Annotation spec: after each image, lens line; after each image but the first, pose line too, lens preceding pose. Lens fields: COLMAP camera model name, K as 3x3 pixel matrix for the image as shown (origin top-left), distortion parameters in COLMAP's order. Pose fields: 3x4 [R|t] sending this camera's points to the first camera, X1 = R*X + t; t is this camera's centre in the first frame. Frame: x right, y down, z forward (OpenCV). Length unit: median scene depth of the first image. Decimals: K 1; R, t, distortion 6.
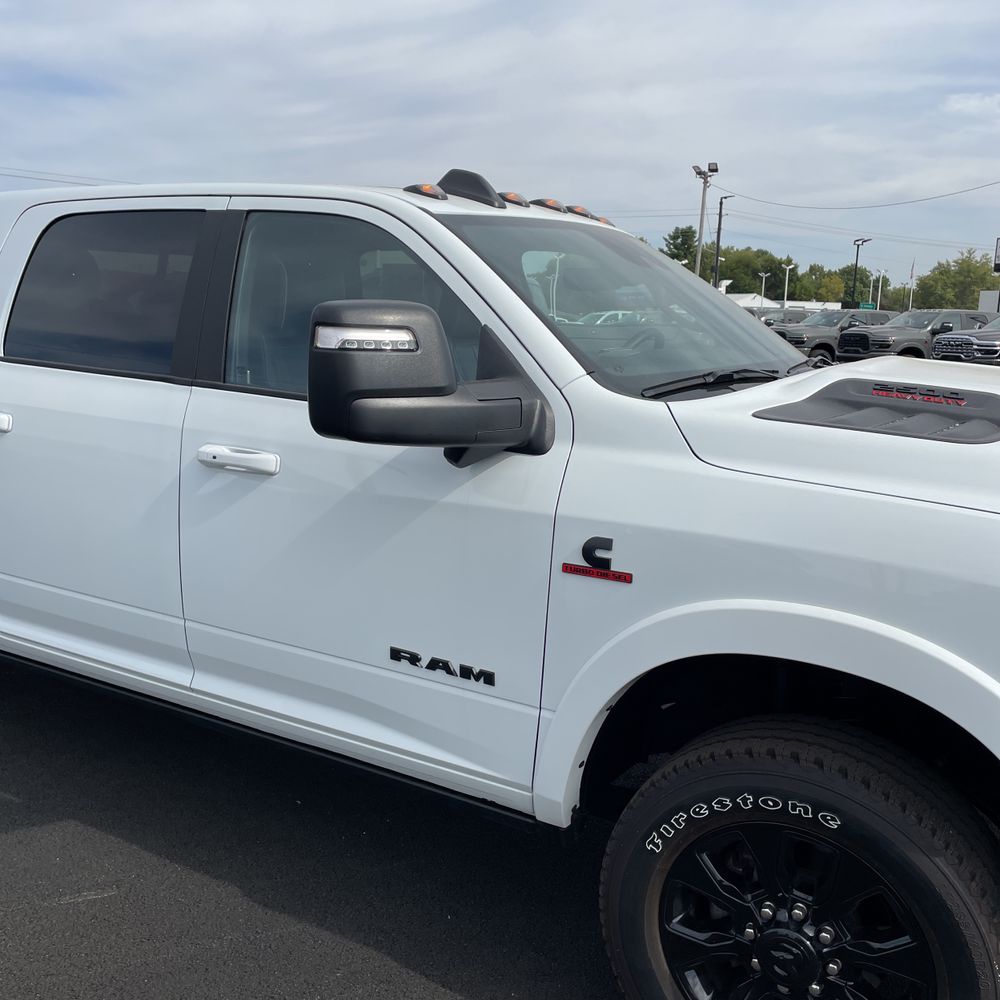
lens RADIAL K [[1014.8, 0, 508.4], [0, 1014.8, 483.1], [0, 0, 1]] dist [0.033149, 0.000000]
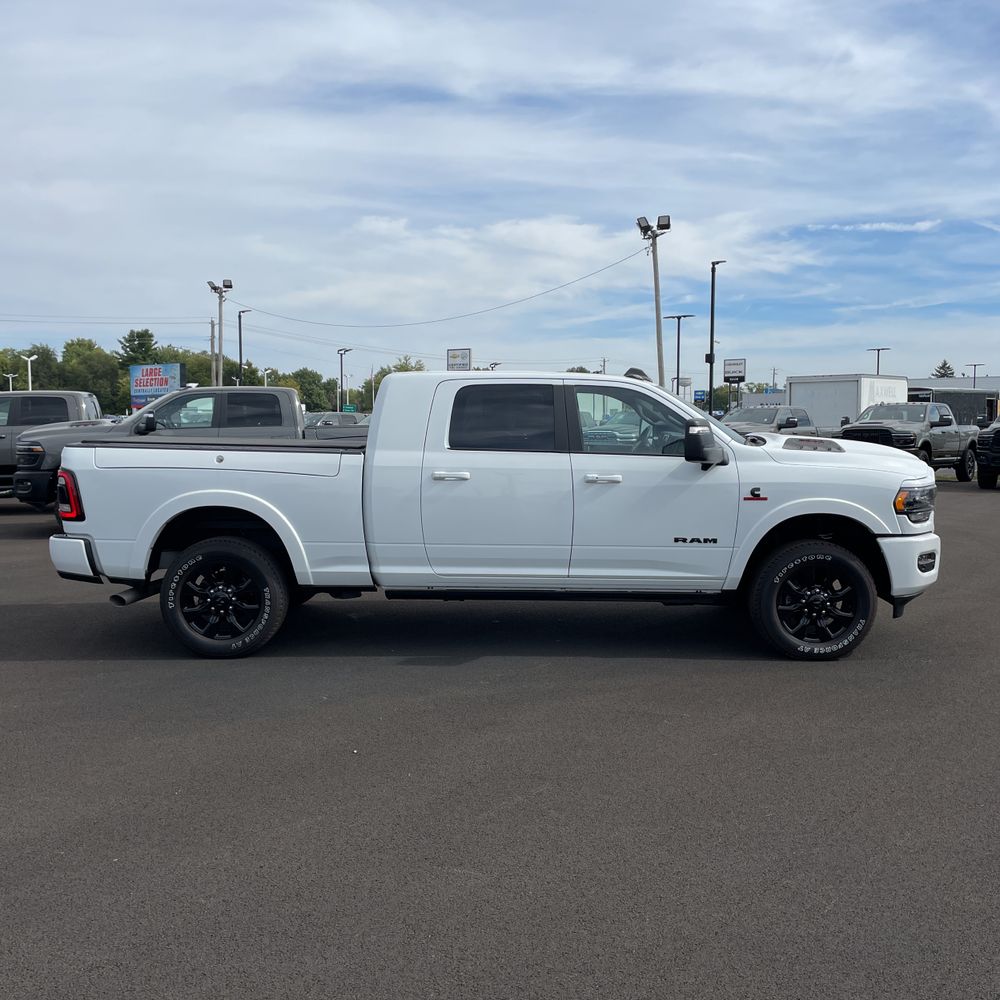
lens RADIAL K [[1014.8, 0, 499.6], [0, 1014.8, 503.8], [0, 0, 1]] dist [0.033149, 0.000000]
pose [[0.871994, -0.065142, 0.485162, -0.086289], [0.102990, 0.993336, -0.051733, 0.007331], [-0.478559, 0.095078, 0.872893, -0.056842]]
